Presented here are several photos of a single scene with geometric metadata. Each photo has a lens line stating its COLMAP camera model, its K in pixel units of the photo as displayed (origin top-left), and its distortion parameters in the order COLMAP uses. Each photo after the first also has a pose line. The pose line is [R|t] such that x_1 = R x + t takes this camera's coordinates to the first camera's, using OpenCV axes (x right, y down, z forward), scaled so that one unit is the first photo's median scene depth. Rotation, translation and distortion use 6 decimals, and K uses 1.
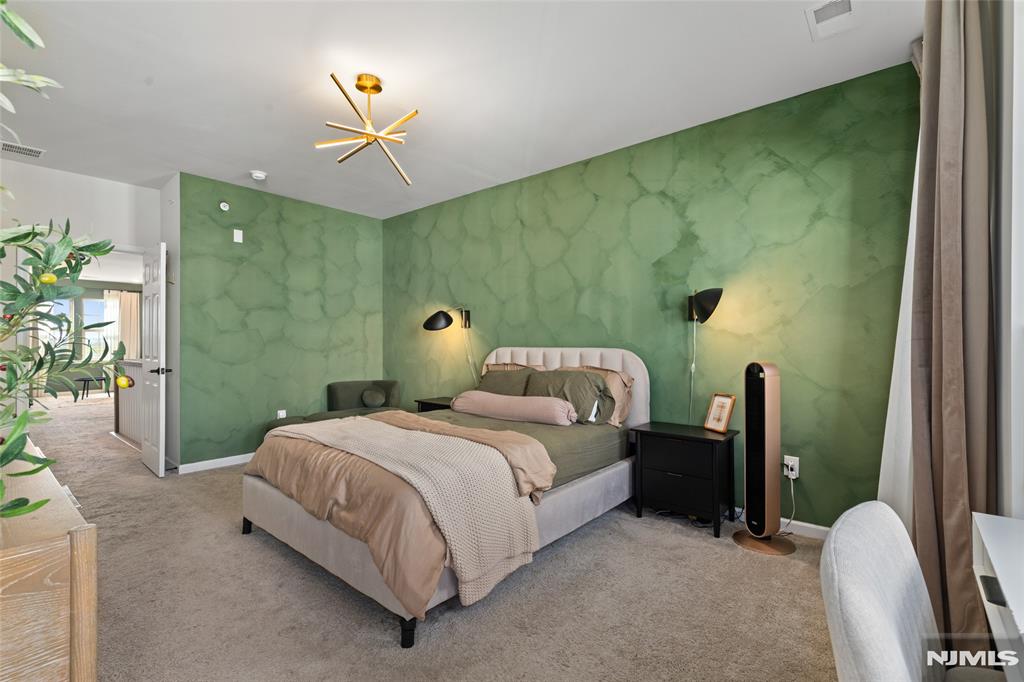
lens RADIAL K [[464.8, 0, 508.3], [0, 464.8, 341.4], [0, 0, 1]] dist [0.010409, 0.000044]
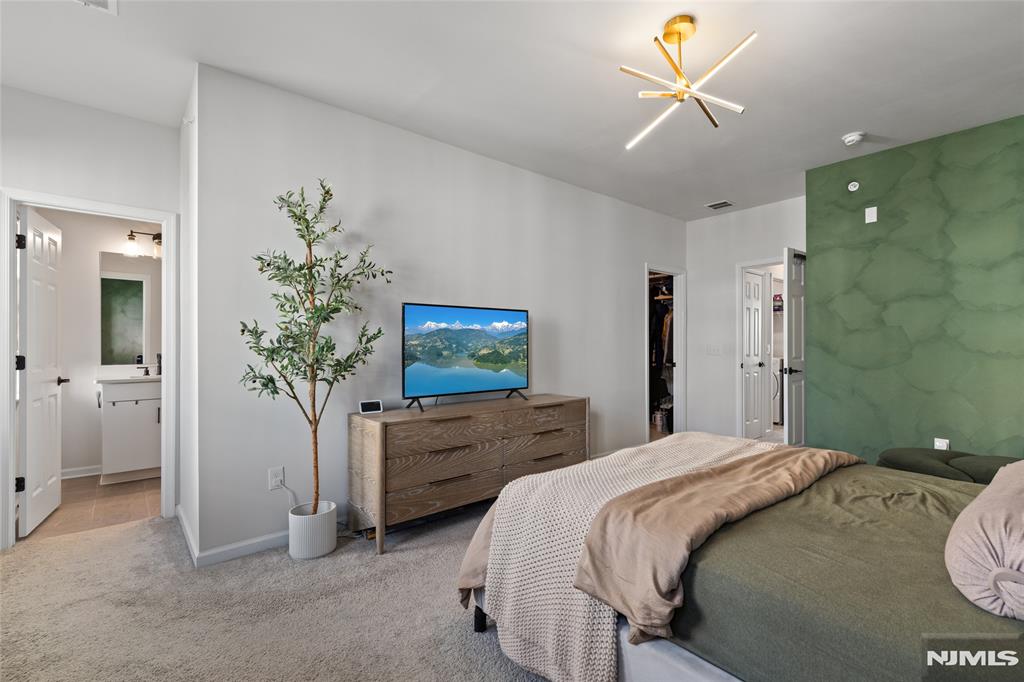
lens RADIAL K [[464.8, 0, 508.5], [0, 464.8, 344.0], [0, 0, 1]] dist [0.010409, 0.000044]
pose [[-0.163150, -0.001099, -0.986601, 0.608085], [0.006362, 0.999977, -0.002166, 0.002137], [0.986581, -0.006630, -0.163140, 0.874287]]
